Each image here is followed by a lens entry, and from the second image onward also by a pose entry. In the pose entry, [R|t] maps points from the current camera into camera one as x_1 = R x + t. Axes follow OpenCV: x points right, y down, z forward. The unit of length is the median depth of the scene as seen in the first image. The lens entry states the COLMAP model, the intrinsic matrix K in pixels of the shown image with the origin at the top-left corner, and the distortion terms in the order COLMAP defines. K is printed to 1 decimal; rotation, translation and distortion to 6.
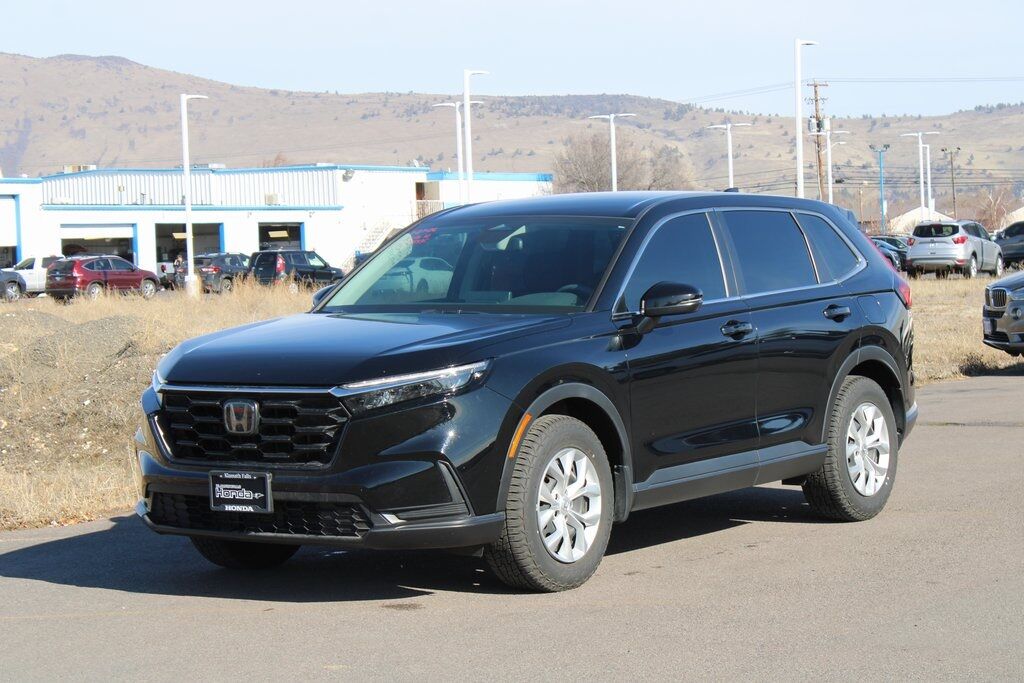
lens RADIAL K [[2440.6, 0, 512.9], [0, 2440.6, 340.8], [0, 0, 1]] dist [0.027380, 0.000000]
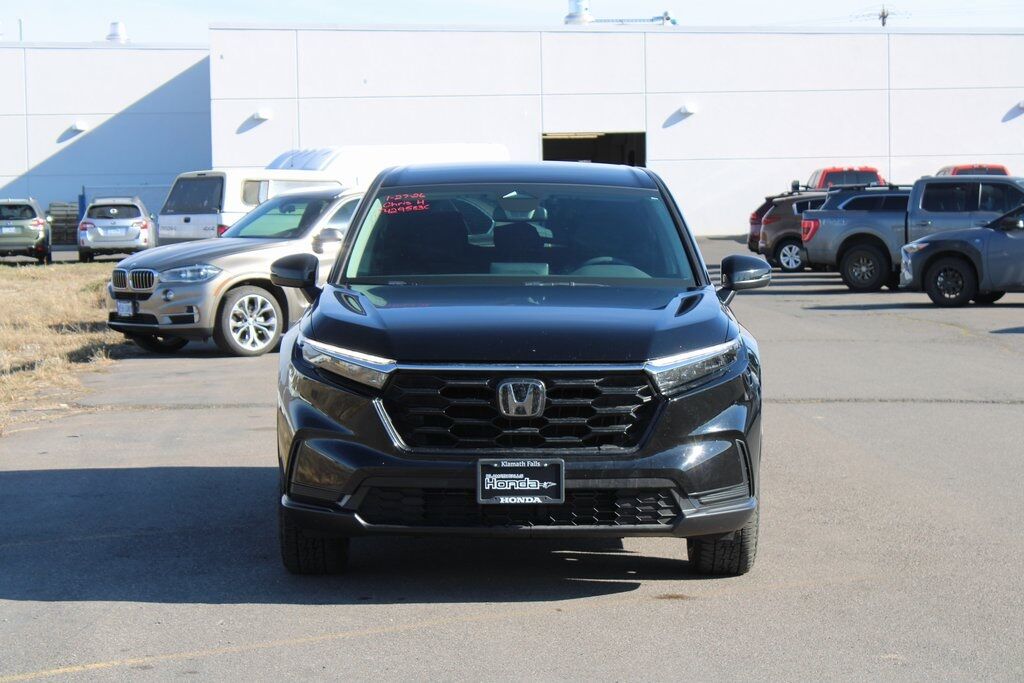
lens RADIAL K [[2440.6, 0, 512.3], [0, 2440.6, 341.7], [0, 0, 1]] dist [0.027380, 0.000000]
pose [[0.808261, -0.002946, 0.588817, -0.598893], [-0.000175, 0.999986, 0.005243, 0.005428], [-0.588824, -0.004340, 0.808250, 0.259584]]
